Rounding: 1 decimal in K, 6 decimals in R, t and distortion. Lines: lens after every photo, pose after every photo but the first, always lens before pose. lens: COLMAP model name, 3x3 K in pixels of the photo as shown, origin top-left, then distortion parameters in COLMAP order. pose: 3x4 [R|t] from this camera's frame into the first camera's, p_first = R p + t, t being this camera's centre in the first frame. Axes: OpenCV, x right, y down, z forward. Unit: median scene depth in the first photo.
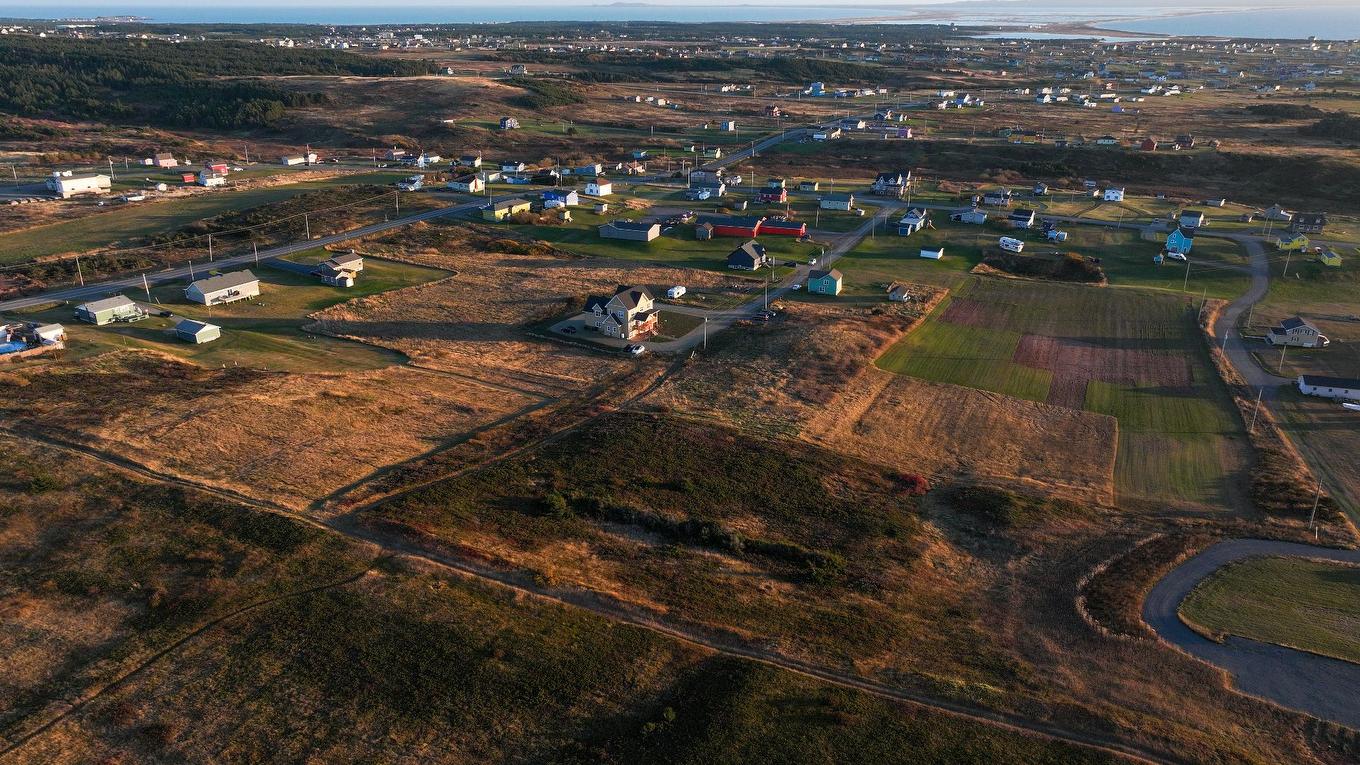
lens RADIAL K [[949.7, 0, 684.3], [0, 949.7, 379.0], [0, 0, 1]] dist [0.005803, 0.007680]
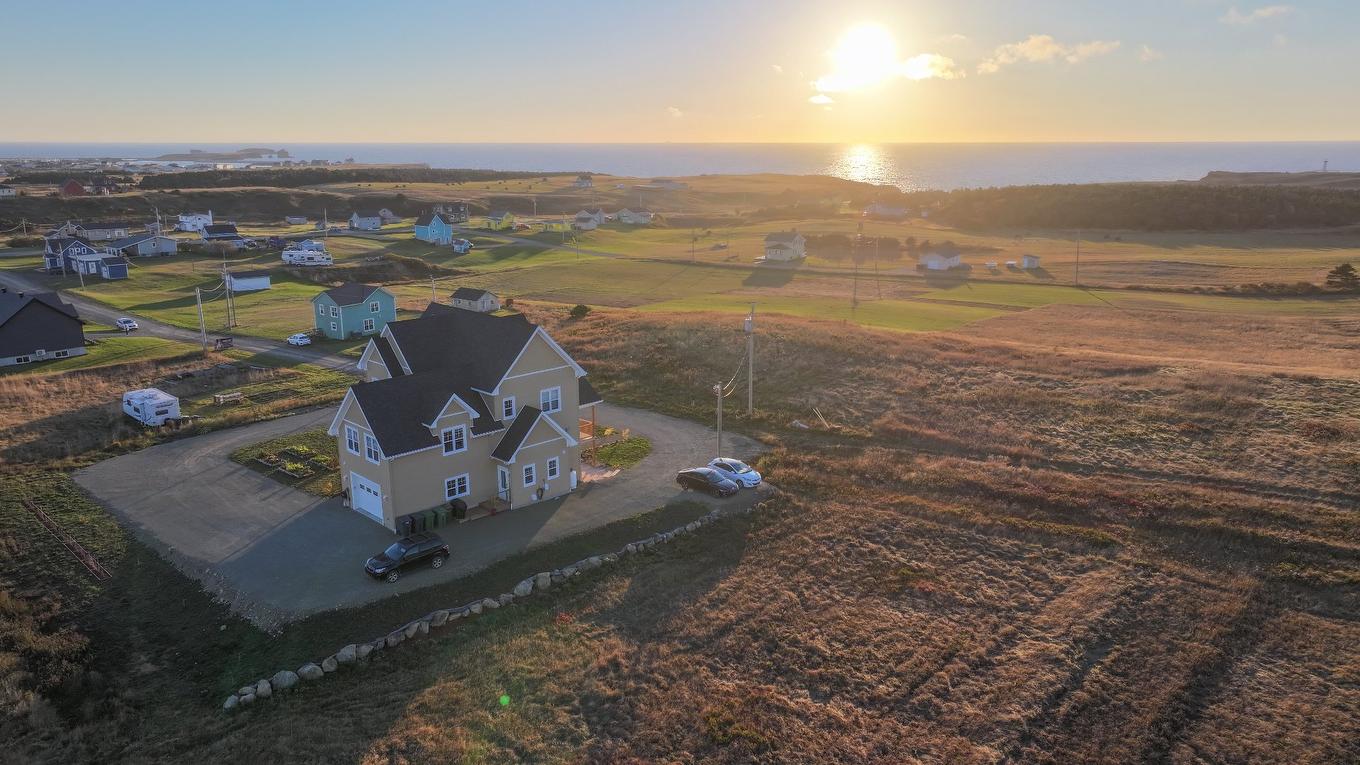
lens RADIAL K [[949.7, 0, 684.6], [0, 949.7, 386.1], [0, 0, 1]] dist [0.005803, 0.007680]
pose [[0.236806, -0.237817, 0.942001, -0.335583], [0.357605, 0.922846, 0.143084, -0.108710], [-0.903350, 0.302981, 0.303580, 1.021762]]
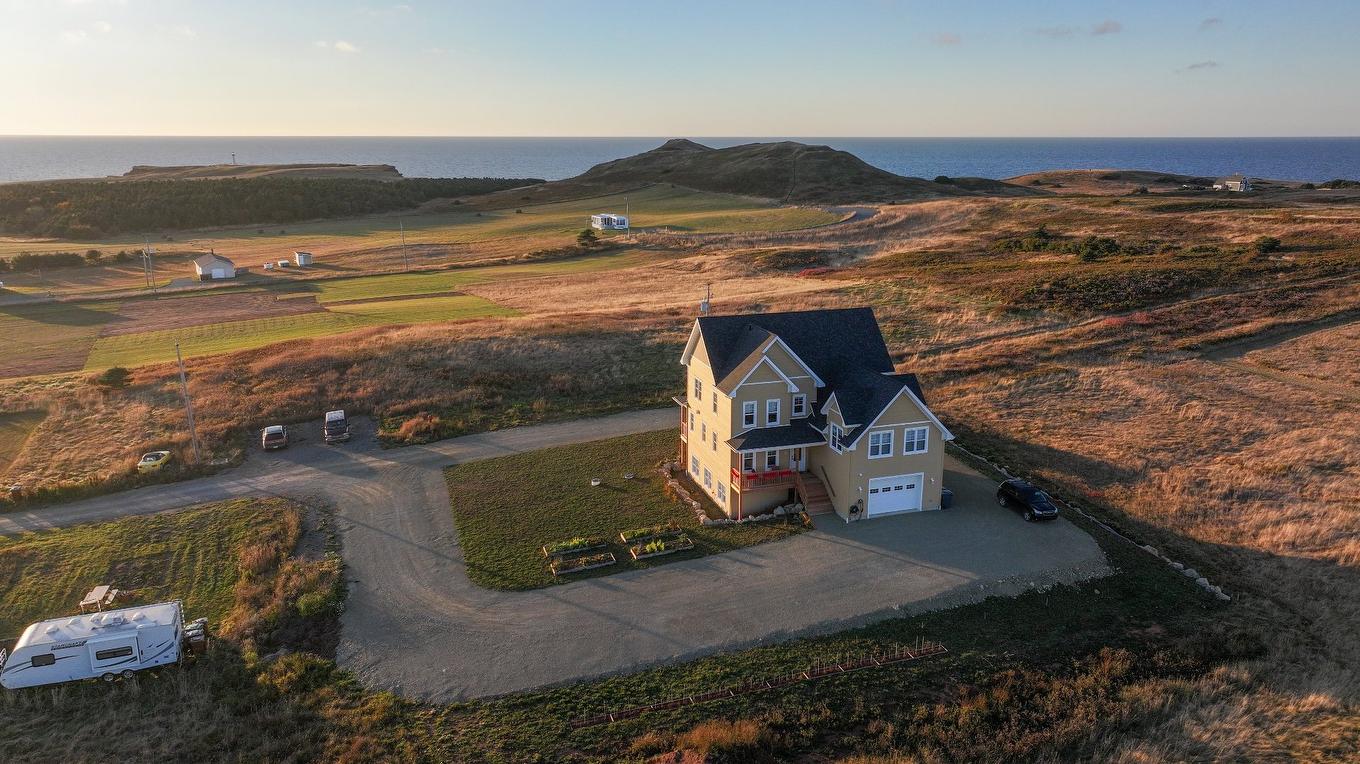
lens RADIAL K [[949.7, 0, 688.3], [0, 949.7, 389.0], [0, 0, 1]] dist [0.005803, 0.007680]
pose [[-0.749604, -0.165326, 0.640907, -0.237379], [0.248228, 0.827409, 0.503763, -0.248956], [-0.613577, 0.536714, -0.579190, 1.367987]]
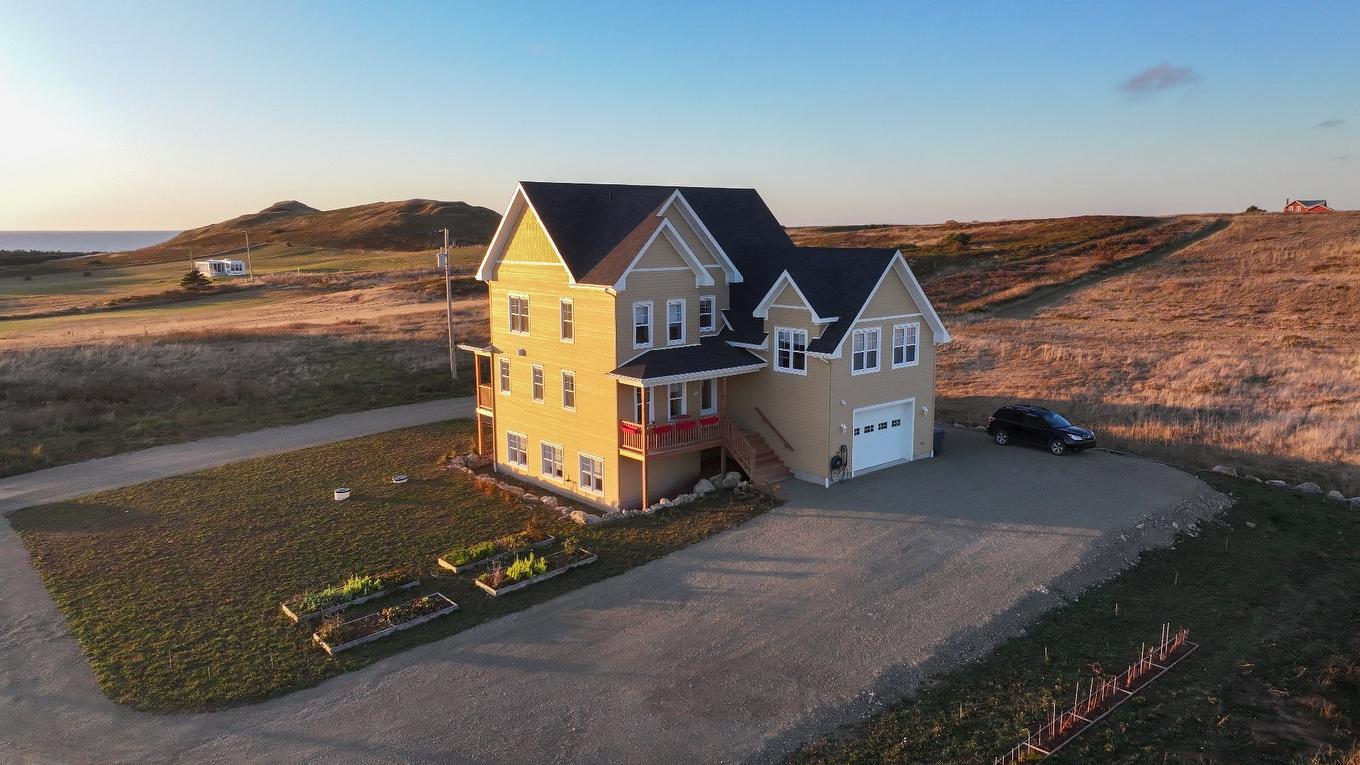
lens RADIAL K [[949.7, 0, 677.7], [0, 949.7, 374.3], [0, 0, 1]] dist [0.005803, 0.007680]
pose [[-0.945001, -0.040103, 0.324601, -0.133345], [0.130686, 0.863489, 0.487142, -0.169720], [-0.299825, 0.502771, -0.810757, 1.333531]]
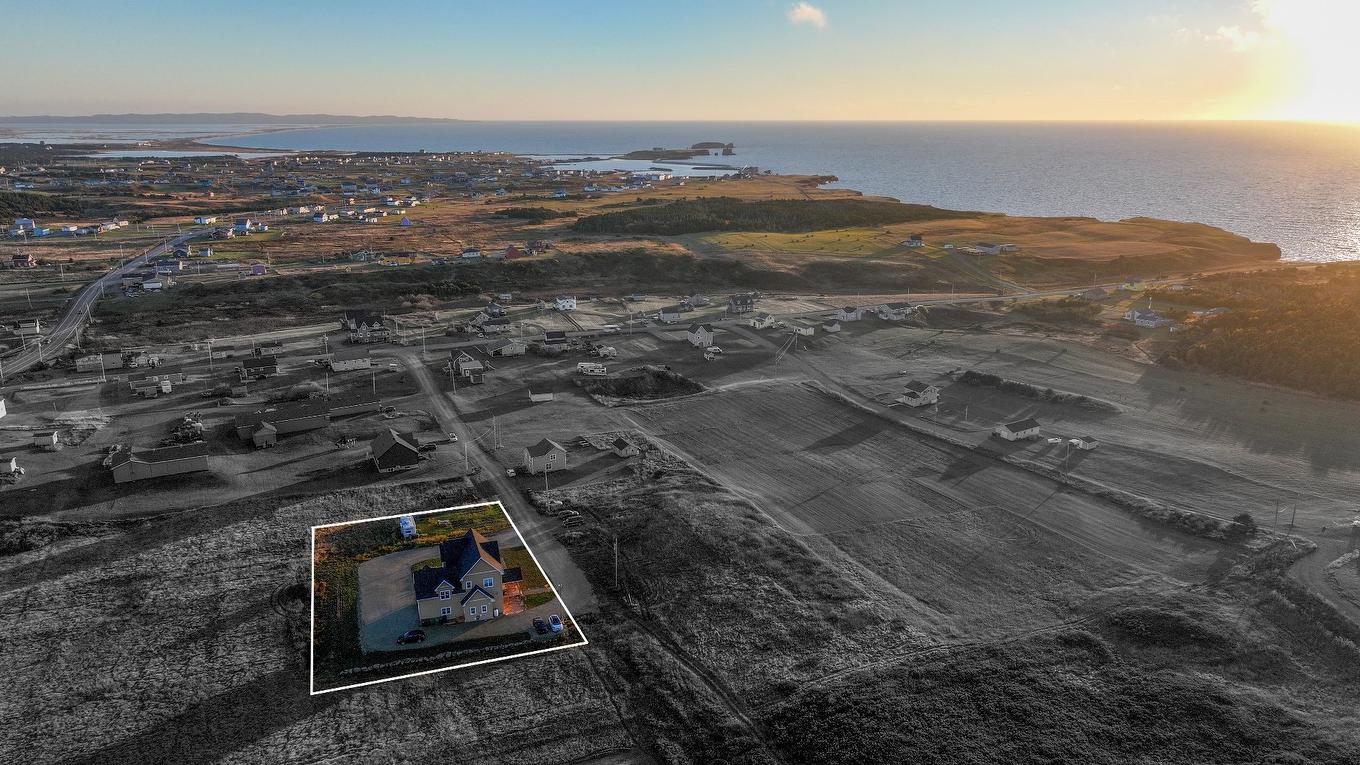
lens RADIAL K [[949.7, 0, 683.7], [0, 949.7, 385.7], [0, 0, 1]] dist [0.005803, 0.007680]
pose [[0.640326, -0.205916, 0.739988, -0.503482], [0.281545, 0.959265, 0.023307, -0.202330], [-0.714643, 0.193416, 0.672217, 0.497871]]
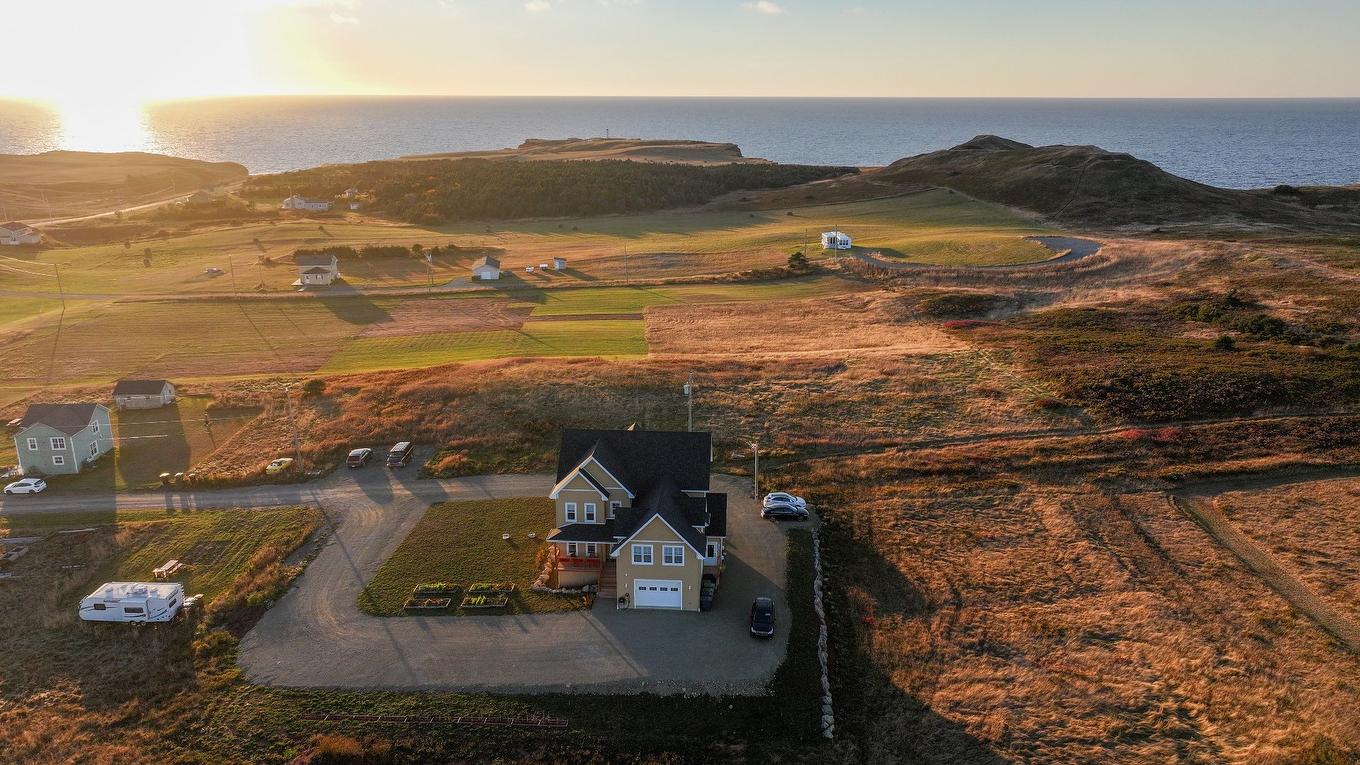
lens RADIAL K [[949.7, 0, 690.3], [0, 949.7, 387.2], [0, 0, 1]] dist [0.005803, 0.007680]
pose [[-0.450341, -0.256039, 0.855358, -0.392447], [0.329752, 0.842577, 0.425826, -0.278504], [-0.829733, 0.473823, -0.295018, 1.248005]]
